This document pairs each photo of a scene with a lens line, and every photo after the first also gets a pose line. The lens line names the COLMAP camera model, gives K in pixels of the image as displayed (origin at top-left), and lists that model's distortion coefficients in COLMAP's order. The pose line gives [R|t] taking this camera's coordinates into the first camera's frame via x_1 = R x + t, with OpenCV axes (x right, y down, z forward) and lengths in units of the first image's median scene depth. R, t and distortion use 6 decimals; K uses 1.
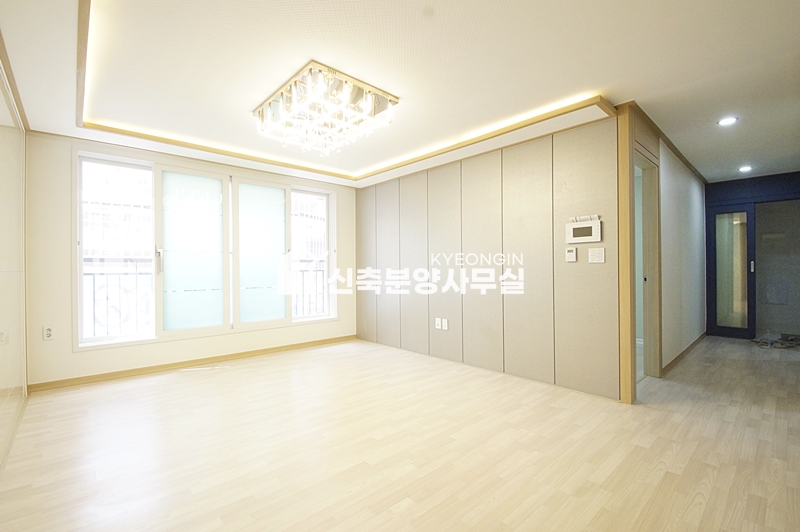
lens RADIAL K [[352.8, 0, 379.2], [0, 352.8, 269.7], [0, 0, 1]] dist [0.006179, -0.009740]
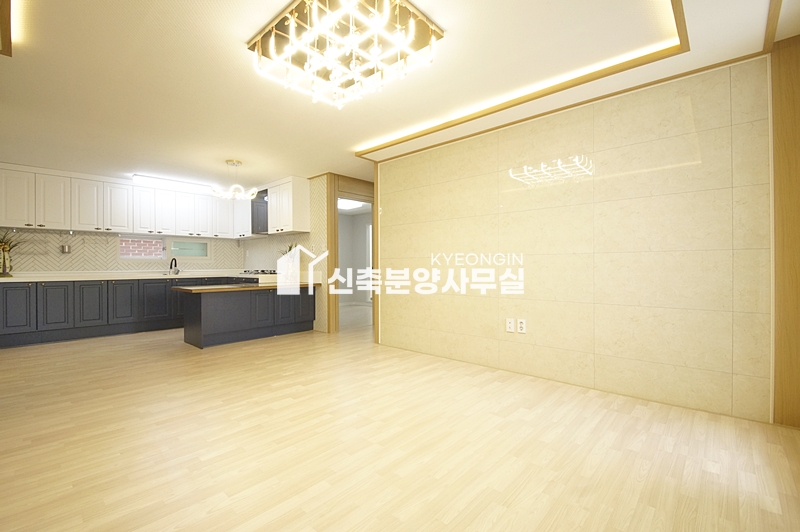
lens RADIAL K [[352.8, 0, 382.5], [0, 352.8, 268.2], [0, 0, 1]] dist [0.006179, -0.009740]
pose [[-0.995778, 0.013952, -0.090731, -0.124620], [0.012972, 0.999851, 0.011389, 0.022898], [0.090877, 0.010164, -0.995810, 1.303456]]
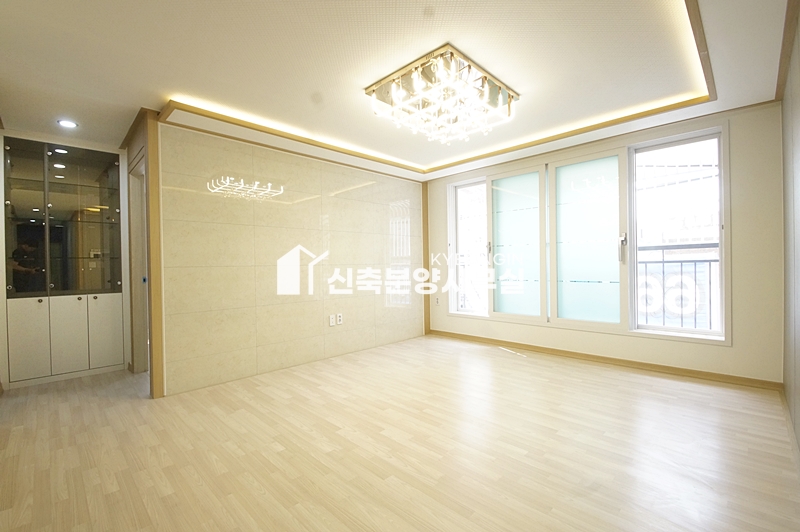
lens RADIAL K [[352.8, 0, 386.3], [0, 352.8, 268.4], [0, 0, 1]] dist [0.006179, -0.009740]
pose [[0.056870, 0.015894, -0.998255, 0.588120], [0.011163, 0.999801, 0.016554, -0.000709], [0.998319, -0.012085, 0.056681, 0.572951]]
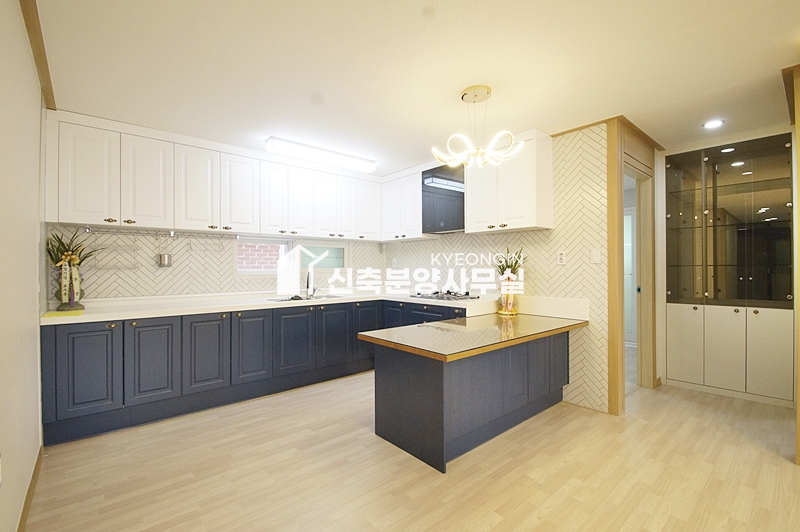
lens RADIAL K [[352.8, 0, 384.5], [0, 352.8, 268.3], [0, 0, 1]] dist [0.006179, -0.009740]
pose [[-0.999747, 0.012336, 0.018810, 0.431586], [0.012438, 0.999909, 0.005300, -0.029866], [-0.018743, 0.005532, -0.999809, 0.665121]]
